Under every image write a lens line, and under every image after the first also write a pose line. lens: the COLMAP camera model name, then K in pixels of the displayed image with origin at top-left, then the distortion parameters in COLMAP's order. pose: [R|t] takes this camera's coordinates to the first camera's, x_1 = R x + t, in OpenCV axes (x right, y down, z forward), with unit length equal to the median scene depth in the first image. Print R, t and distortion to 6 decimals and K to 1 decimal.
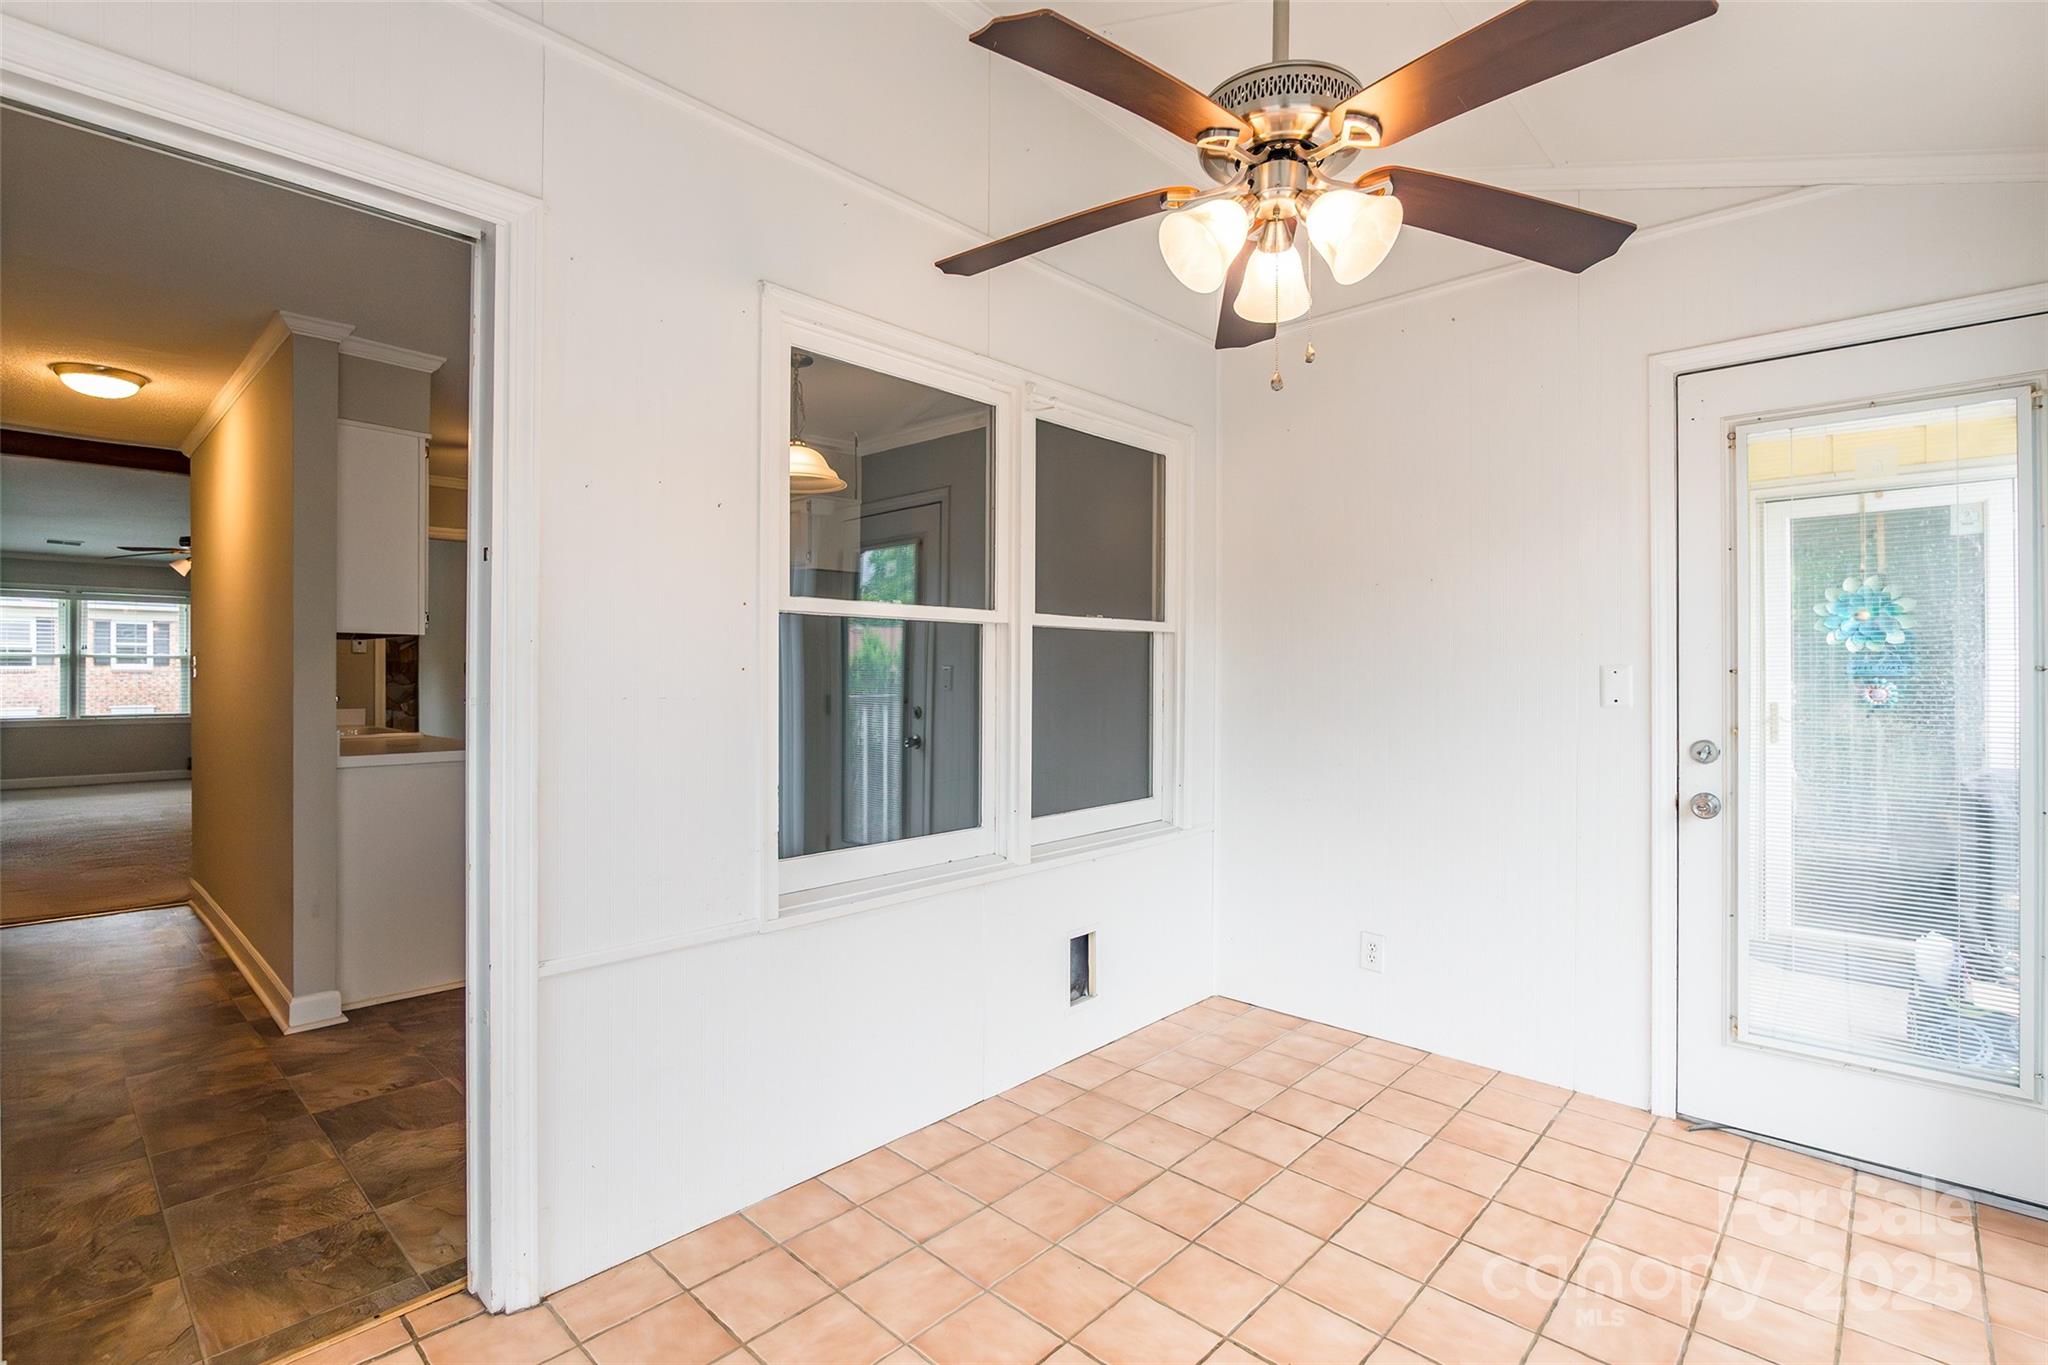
lens RADIAL K [[952.3, 0, 1003.9], [0, 952.3, 676.0], [0, 0, 1]] dist [-0.015562, 0.001918]
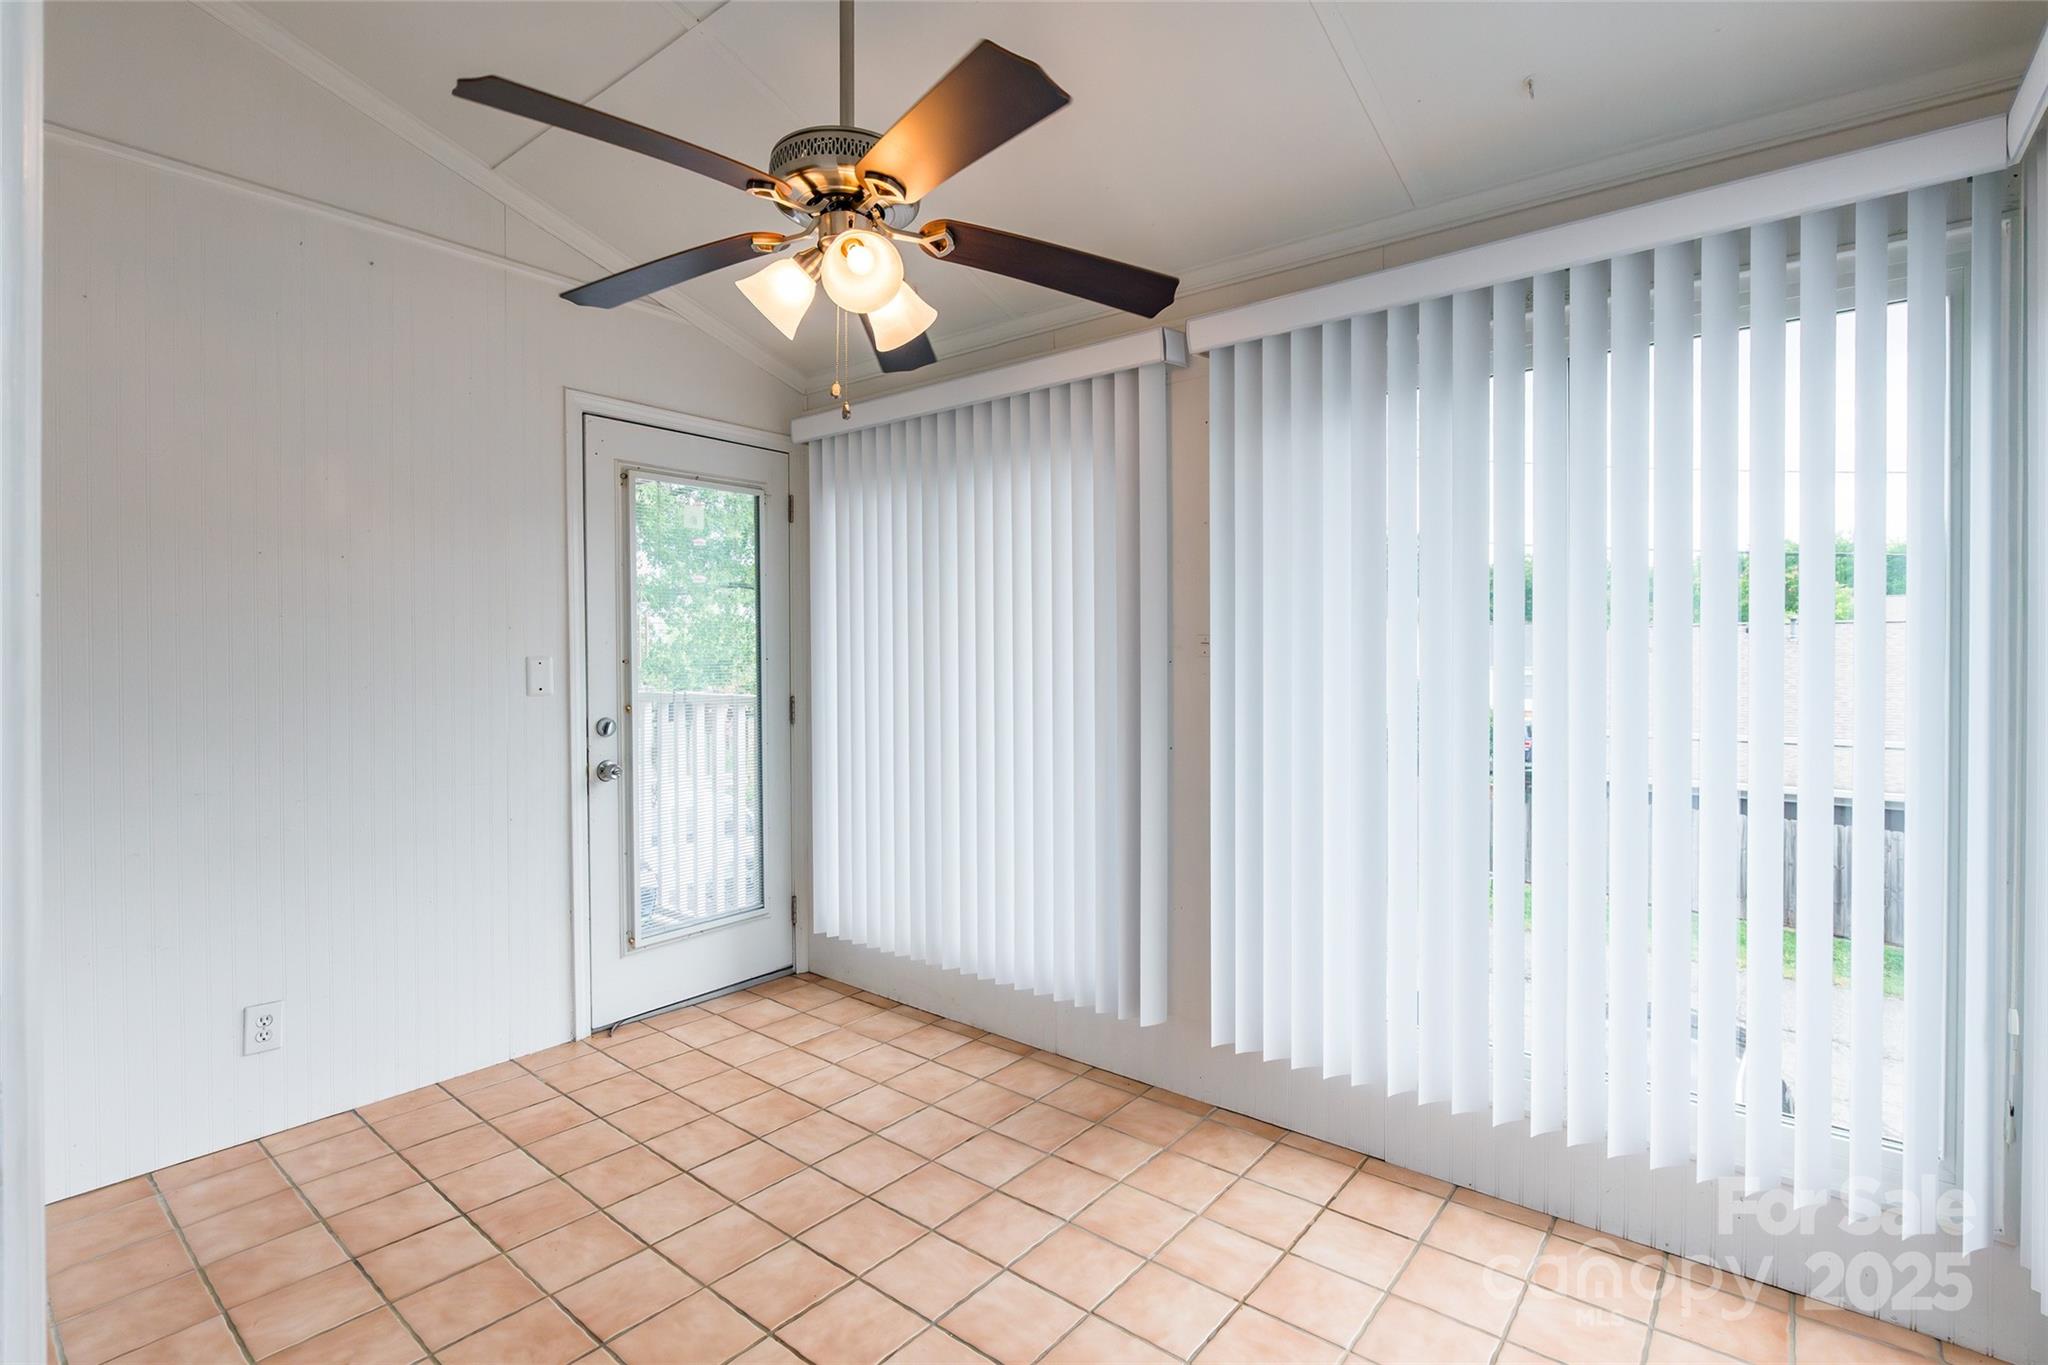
lens RADIAL K [[952.3, 0, 1015.9], [0, 952.3, 670.7], [0, 0, 1]] dist [-0.015562, 0.001918]
pose [[-0.082408, -0.016011, 0.996470, -0.536119], [0.009676, 0.999811, 0.016865, -0.009264], [-0.996552, 0.011031, -0.082238, 0.569712]]
